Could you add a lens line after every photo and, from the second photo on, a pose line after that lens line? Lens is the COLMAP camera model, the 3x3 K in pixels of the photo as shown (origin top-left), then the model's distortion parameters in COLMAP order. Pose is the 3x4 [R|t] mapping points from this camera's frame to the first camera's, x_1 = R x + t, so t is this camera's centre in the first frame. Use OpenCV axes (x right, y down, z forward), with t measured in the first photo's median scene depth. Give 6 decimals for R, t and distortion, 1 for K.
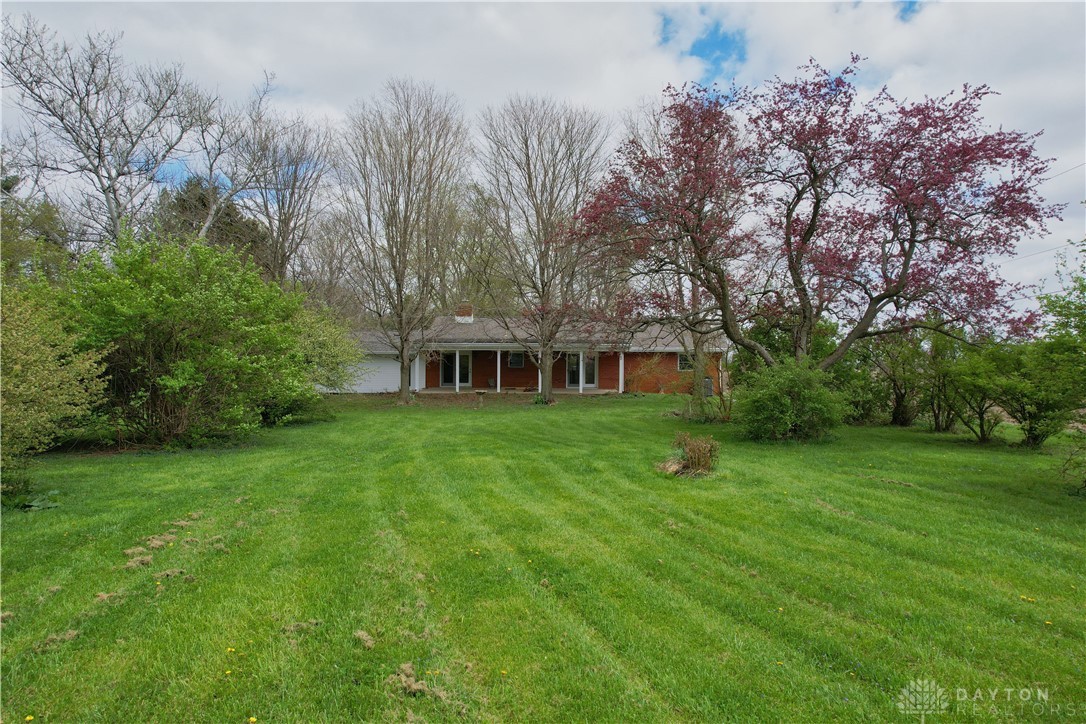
lens RADIAL K [[691.8, 0, 542.5], [0, 691.8, 363.5], [0, 0, 1]] dist [-0.025378, 0.000521]
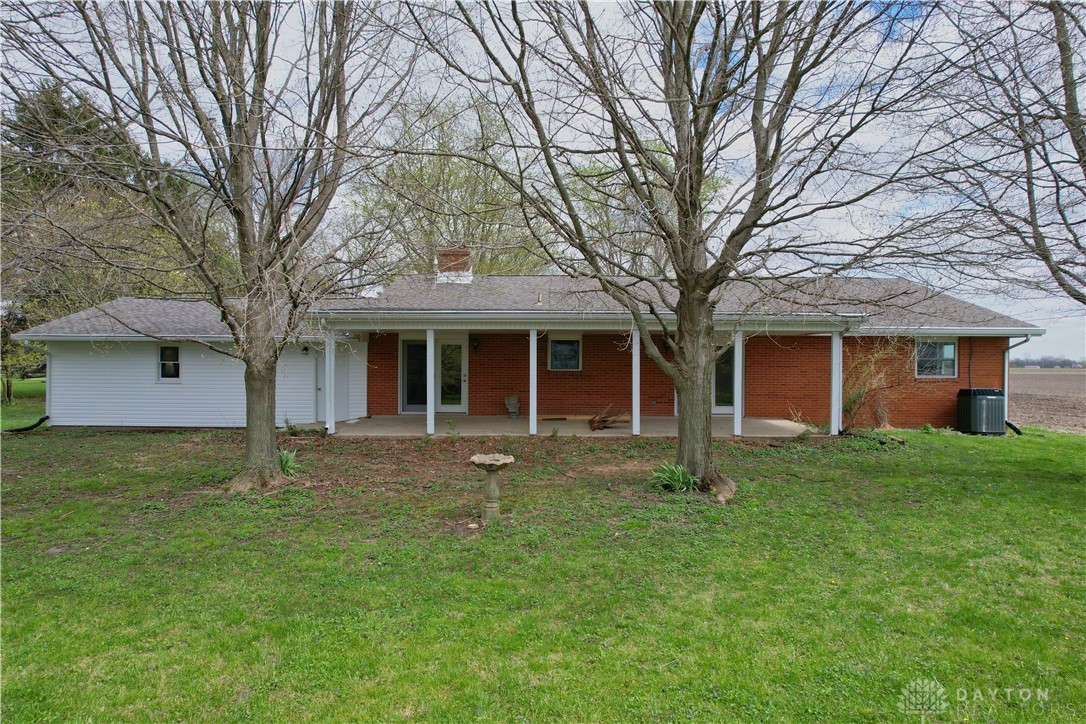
lens RADIAL K [[691.8, 0, 543.7], [0, 691.8, 360.1], [0, 0, 1]] dist [-0.025378, 0.000521]
pose [[0.999980, 0.000403, 0.006269, -0.059496], [-0.000396, 0.999999, -0.001122, -0.000696], [-0.006270, 0.001119, 0.999980, 0.588810]]
